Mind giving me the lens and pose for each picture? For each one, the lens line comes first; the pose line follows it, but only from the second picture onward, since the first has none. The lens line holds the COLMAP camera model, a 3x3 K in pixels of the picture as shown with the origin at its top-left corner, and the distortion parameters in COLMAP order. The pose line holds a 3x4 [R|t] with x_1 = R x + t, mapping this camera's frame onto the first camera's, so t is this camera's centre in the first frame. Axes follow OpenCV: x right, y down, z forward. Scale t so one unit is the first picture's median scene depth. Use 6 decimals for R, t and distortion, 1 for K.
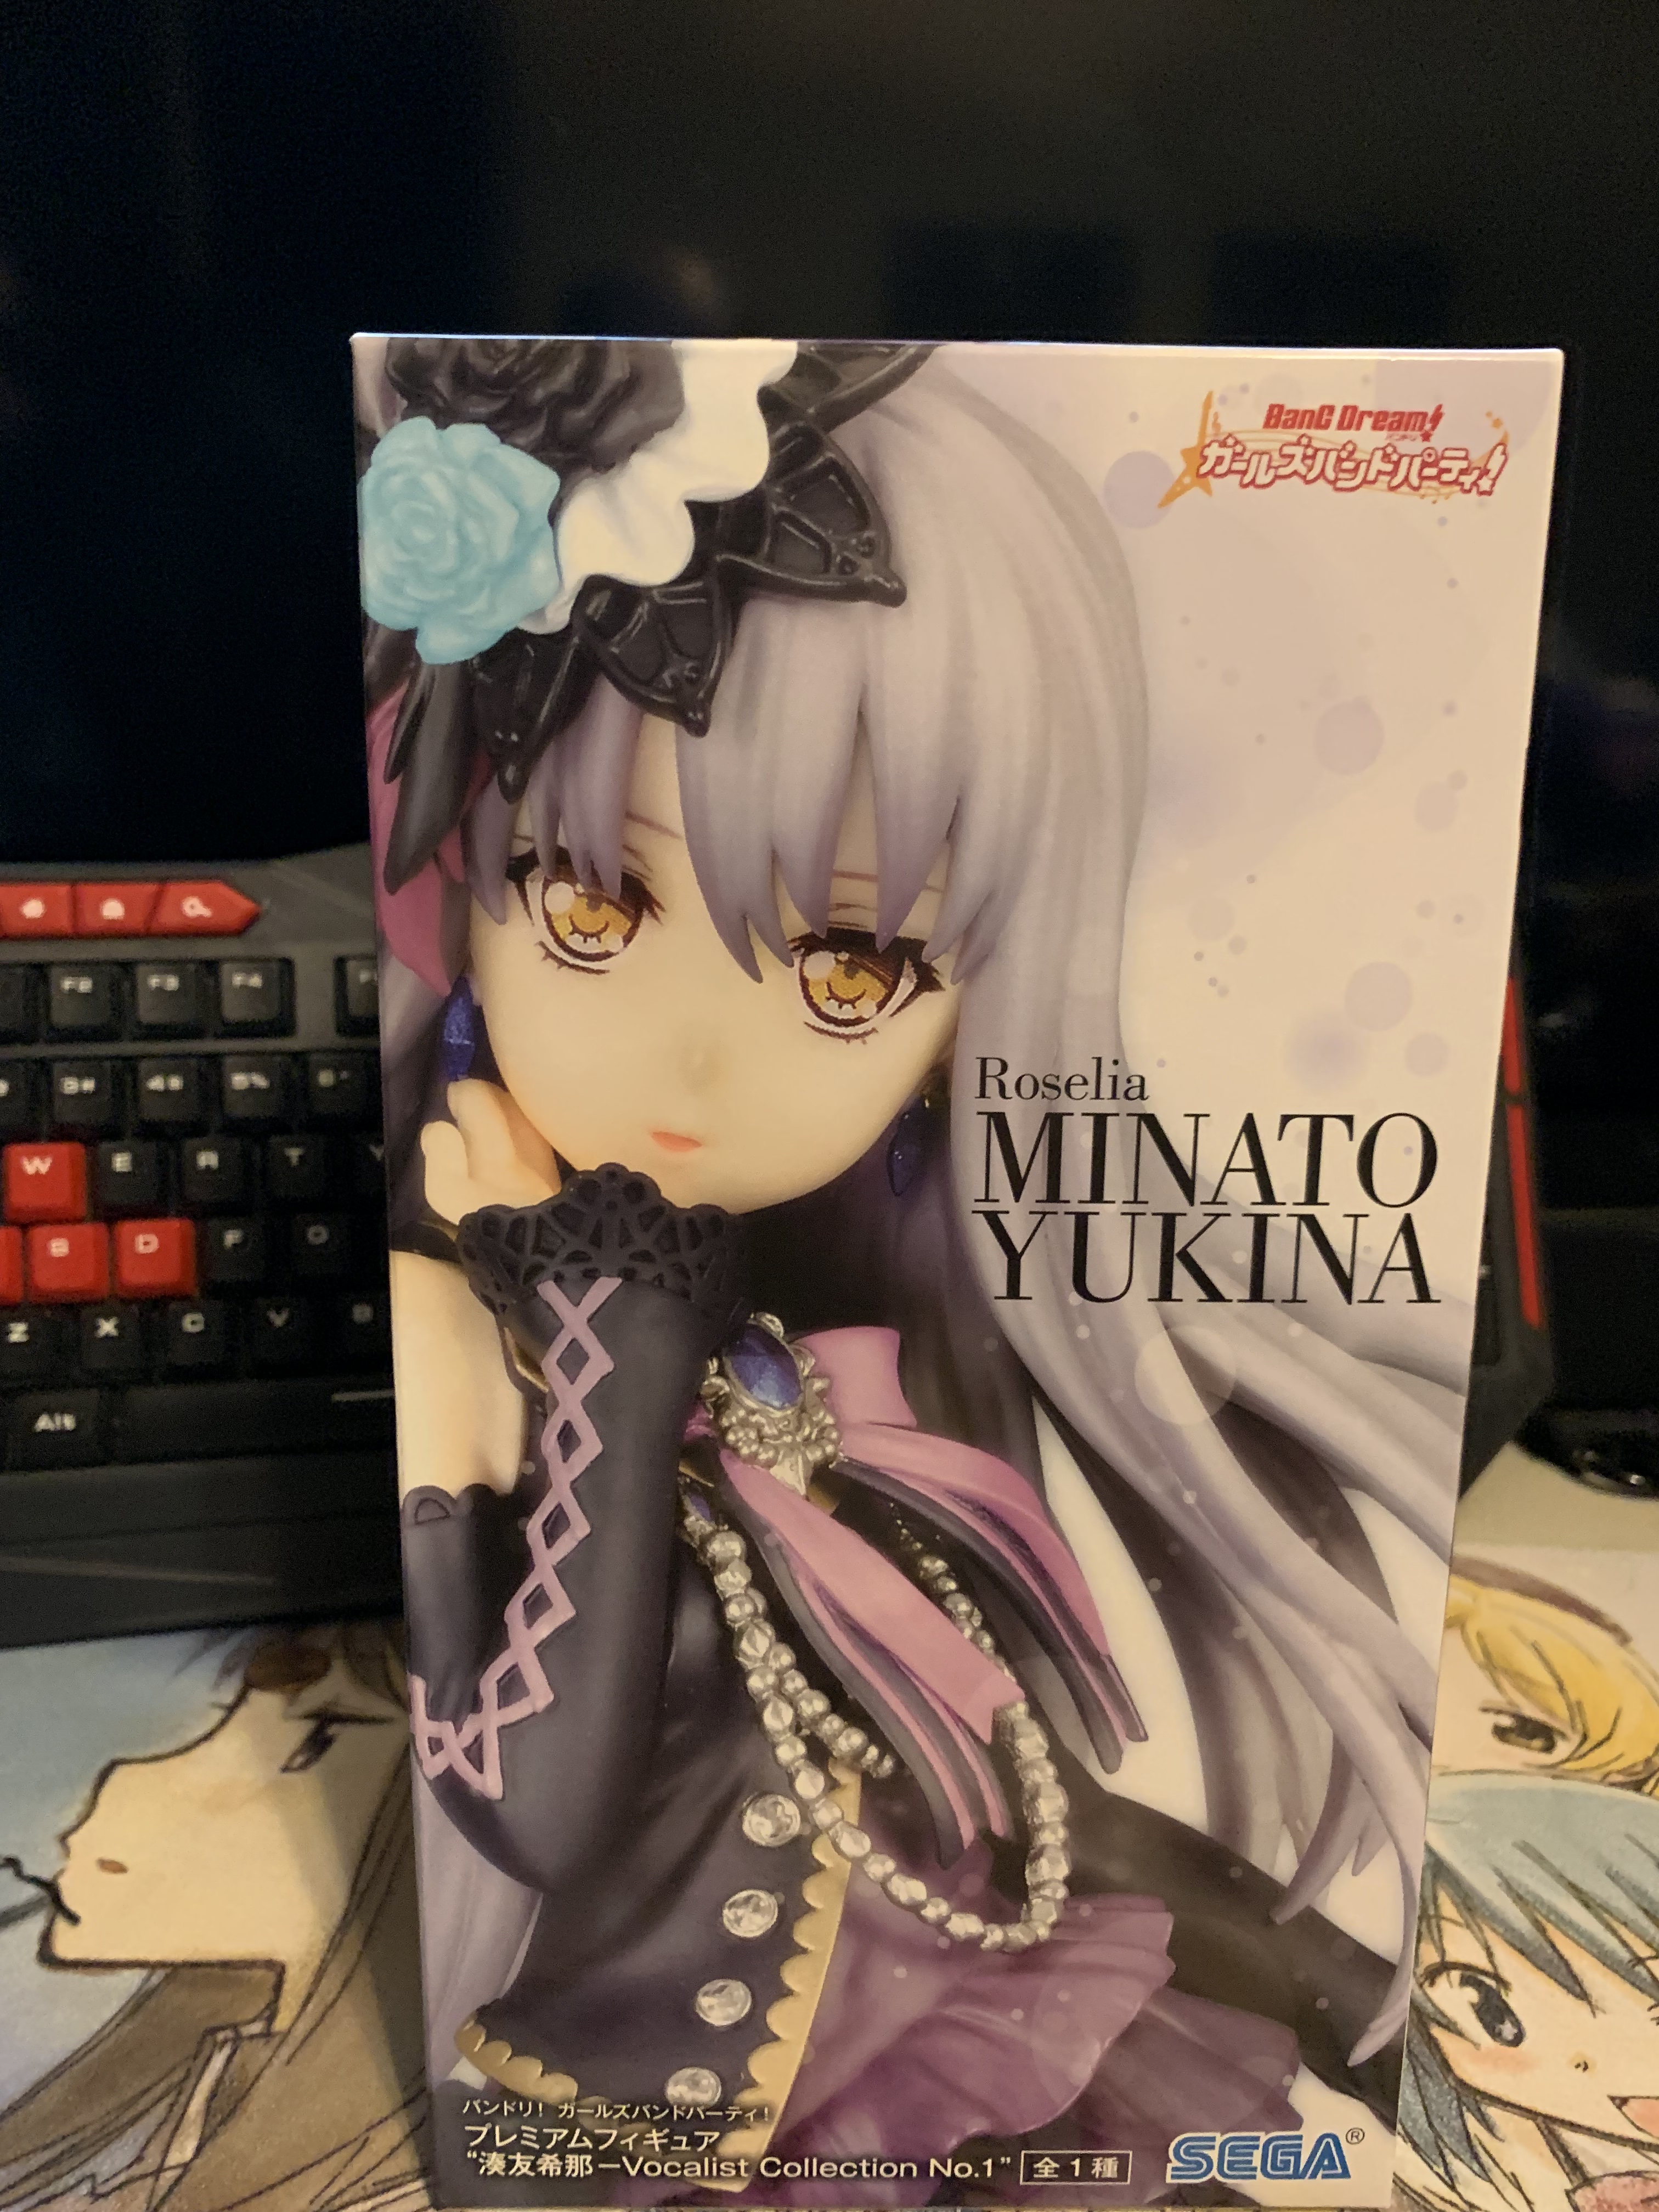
lens RADIAL K [[1747.0, 0, 829.5], [0, 1747.0, 1106.0], [0, 0, 1]] dist [-0.030060, 0.009960]
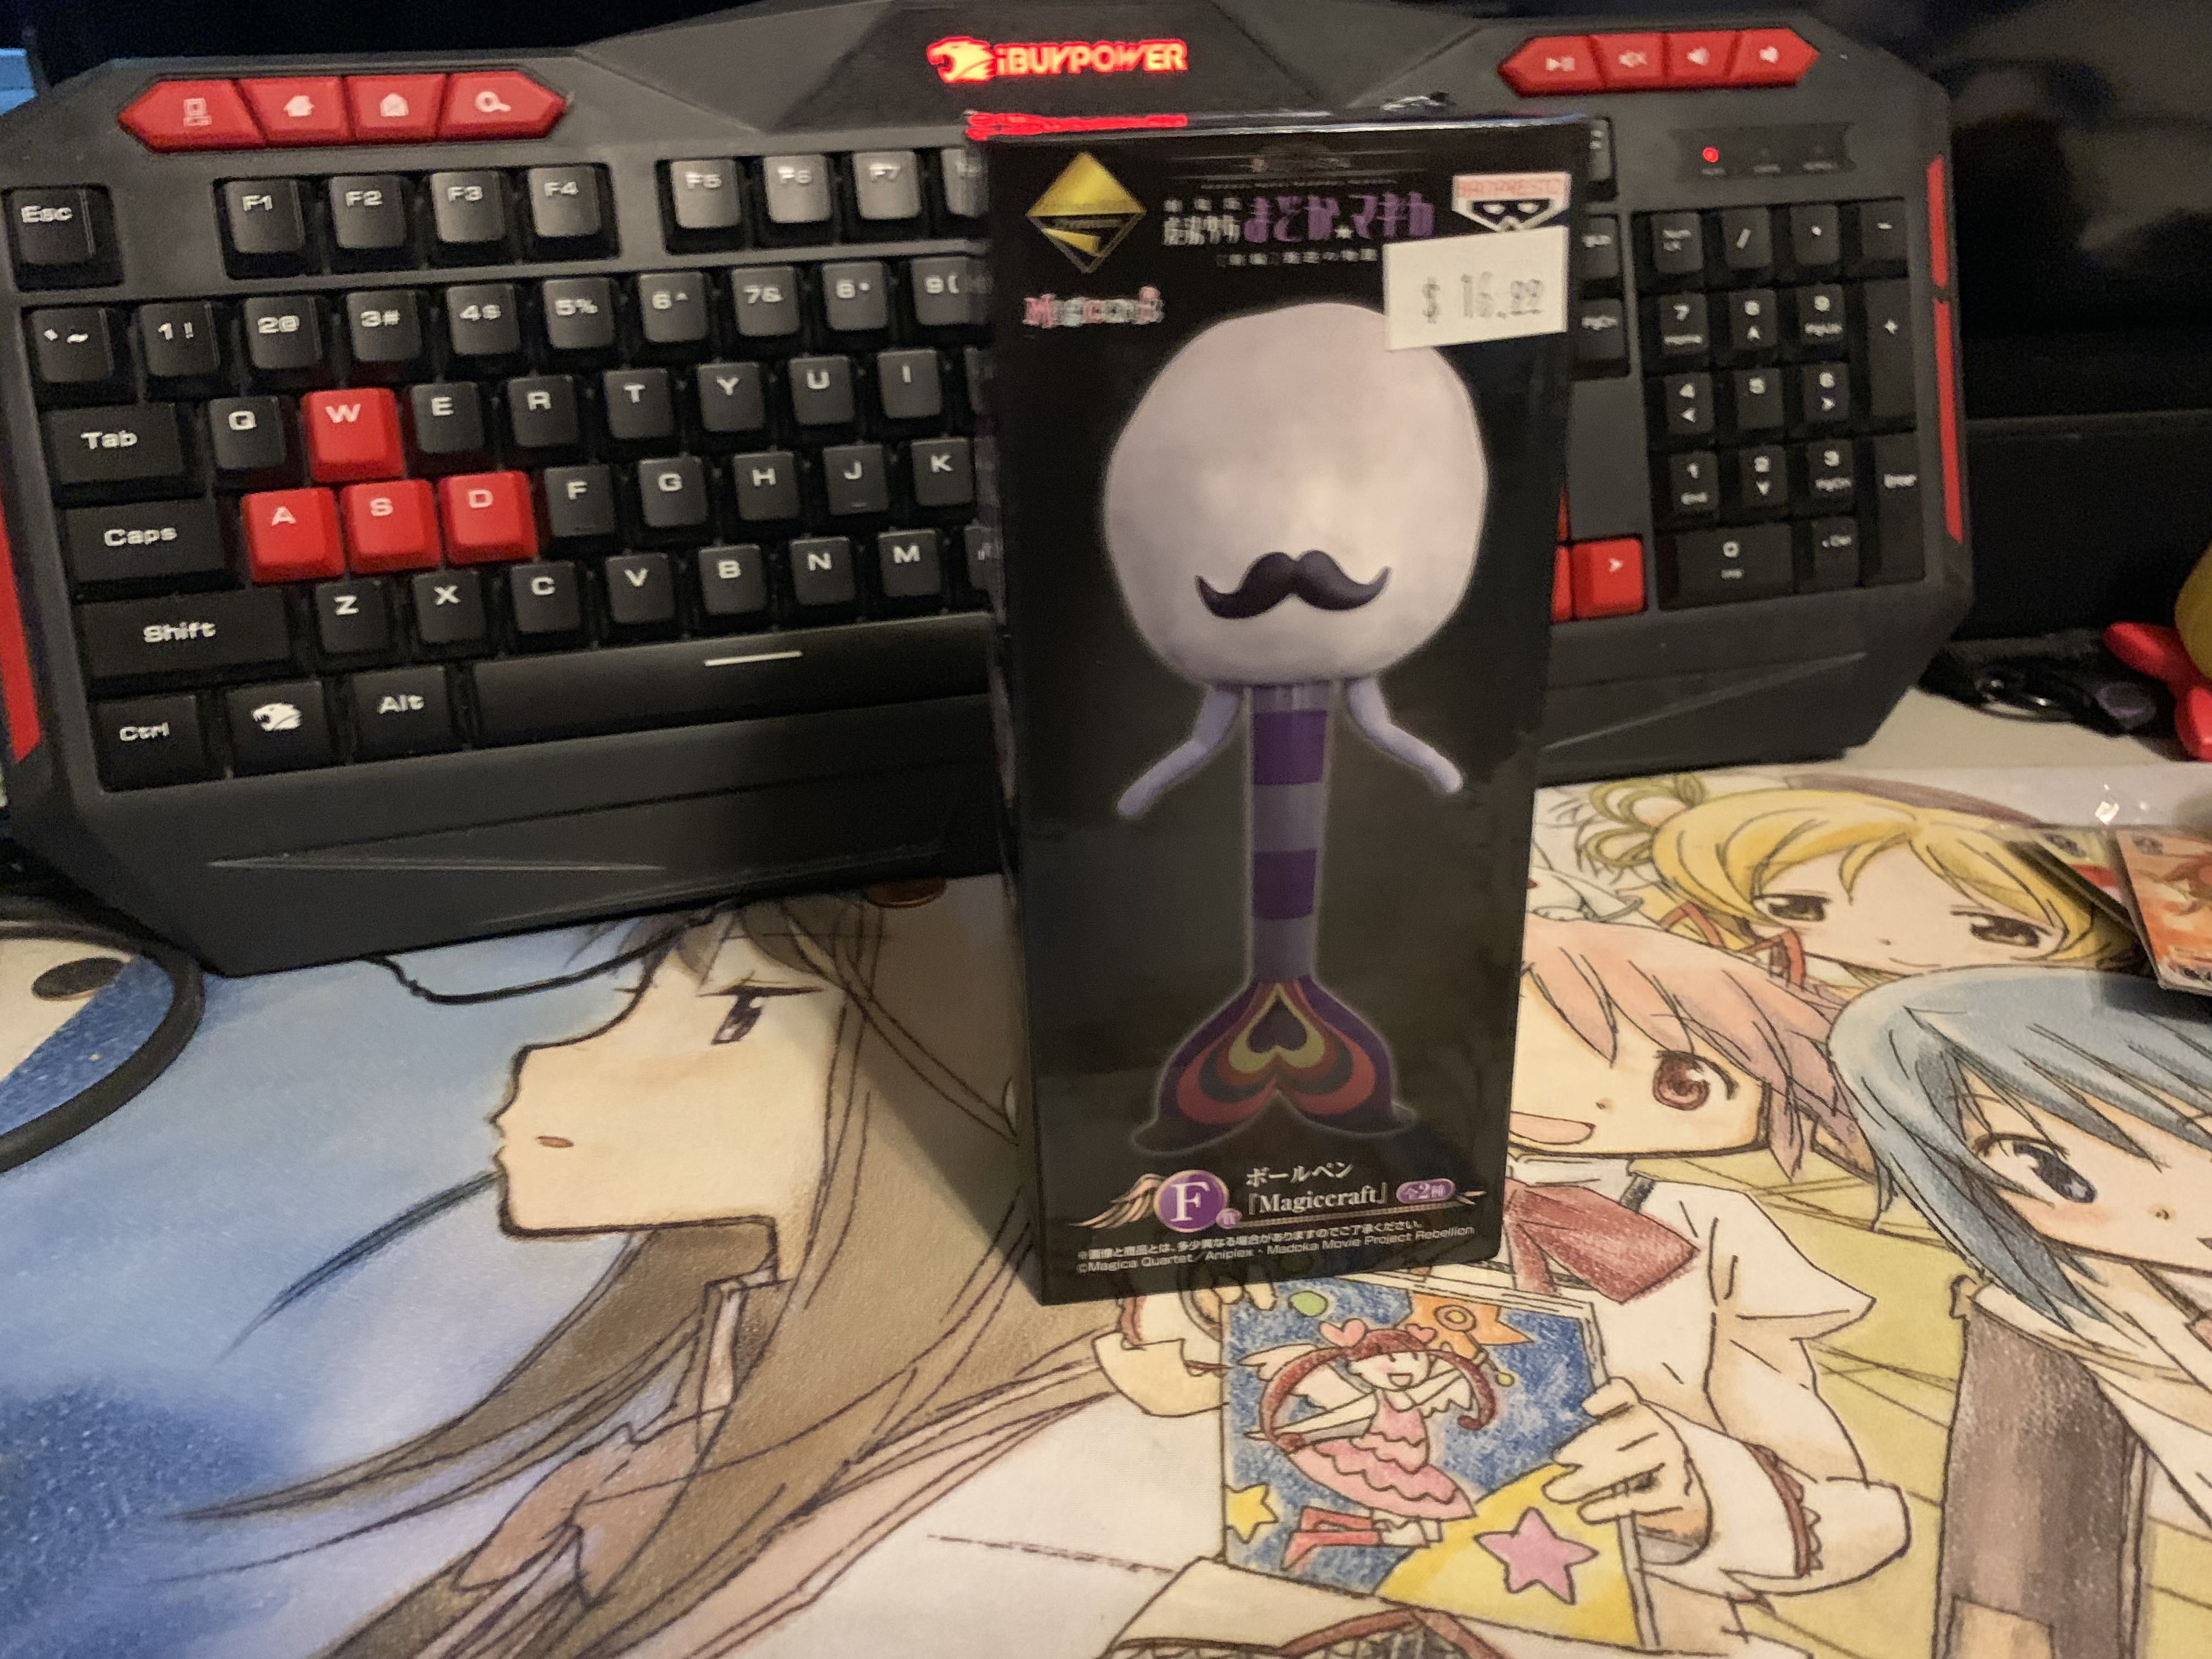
lens RADIAL K [[1740.4, 0, 1083.6], [0, 1740.4, 823.2], [0, 0, 1]] dist [-0.011138, -0.000804]
pose [[0.997474, -0.058087, 0.040892, -0.173851], [0.049869, 0.982539, 0.179247, 0.129375], [-0.050590, -0.176755, 0.982954, 0.114240]]
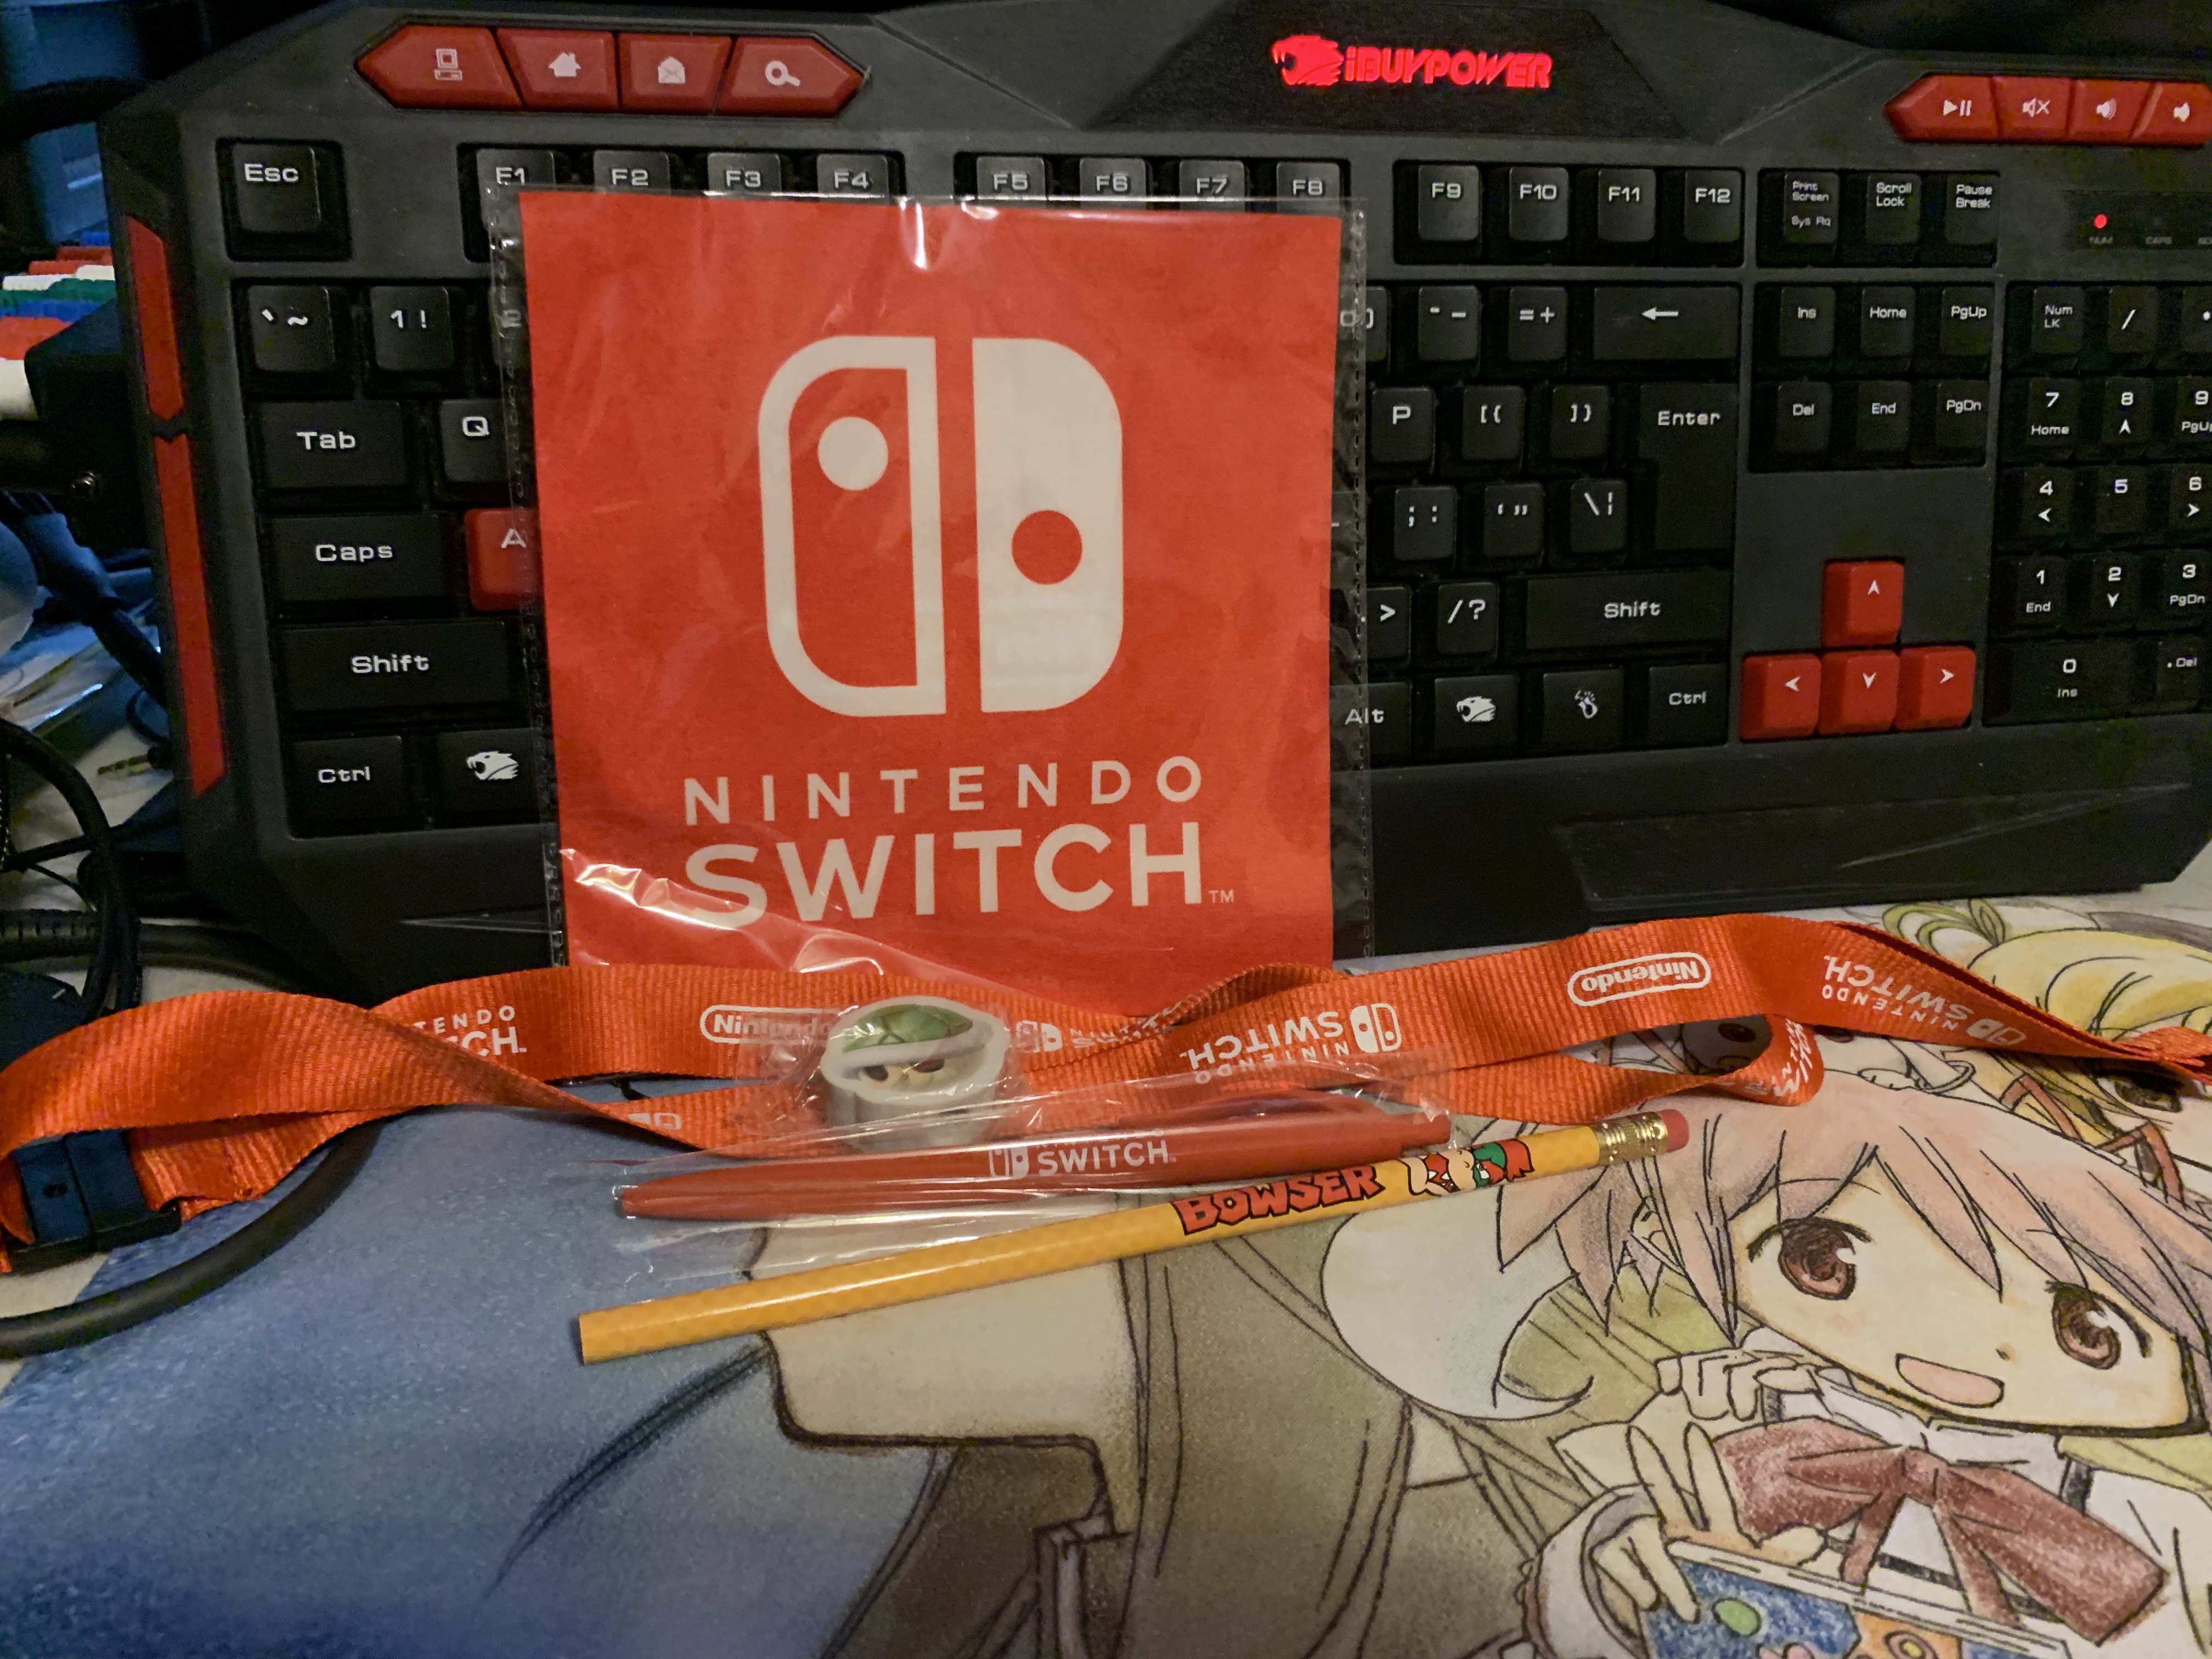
lens RADIAL K [[1728.0, 0, 1058.8], [0, 1728.0, 818.9], [0, 0, 1]] dist [-0.012658, 0.011276]
pose [[0.998889, 0.015923, 0.044347, -0.368888], [-0.025930, 0.971600, 0.235203, 0.024180], [-0.039342, -0.236092, 0.970934, 0.283631]]
